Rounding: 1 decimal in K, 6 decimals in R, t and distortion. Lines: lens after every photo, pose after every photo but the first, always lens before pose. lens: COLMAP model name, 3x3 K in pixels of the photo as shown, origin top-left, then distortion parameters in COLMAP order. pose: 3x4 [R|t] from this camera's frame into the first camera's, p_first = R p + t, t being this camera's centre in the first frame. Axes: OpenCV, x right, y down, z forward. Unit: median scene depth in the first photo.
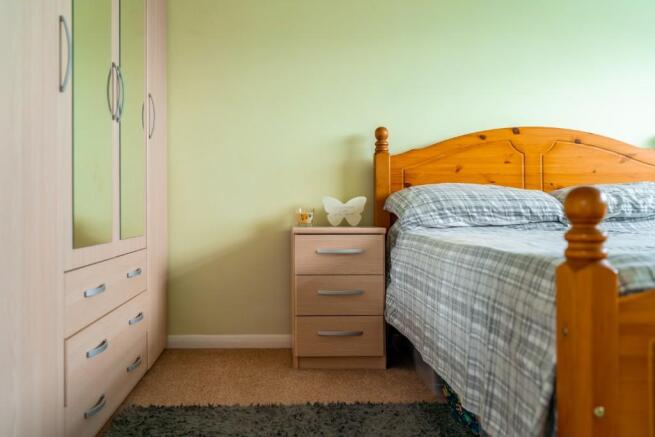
lens RADIAL K [[652.6, 0, 322.9], [0, 652.6, 218.8], [0, 0, 1]] dist [0.006009, 0.000000]
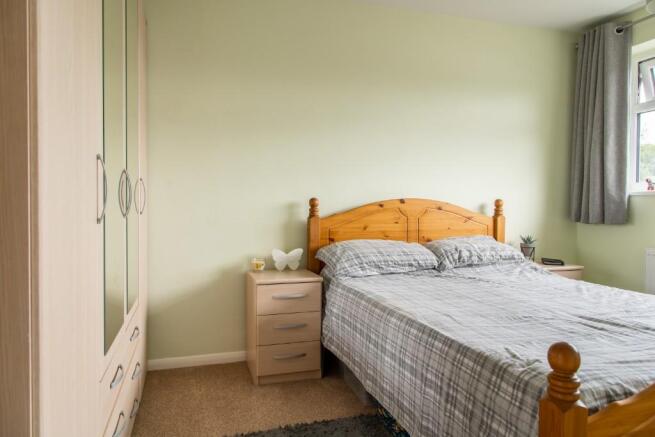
lens RADIAL K [[436.2, 0, 331.6], [0, 436.2, 220.1], [0, 0, 1]] dist [0.021429, -0.002144]
pose [[0.964116, 0.003978, 0.265451, -0.131112], [-0.014116, 0.999241, 0.036295, -0.140482], [-0.265106, -0.038739, 0.963441, 0.108599]]
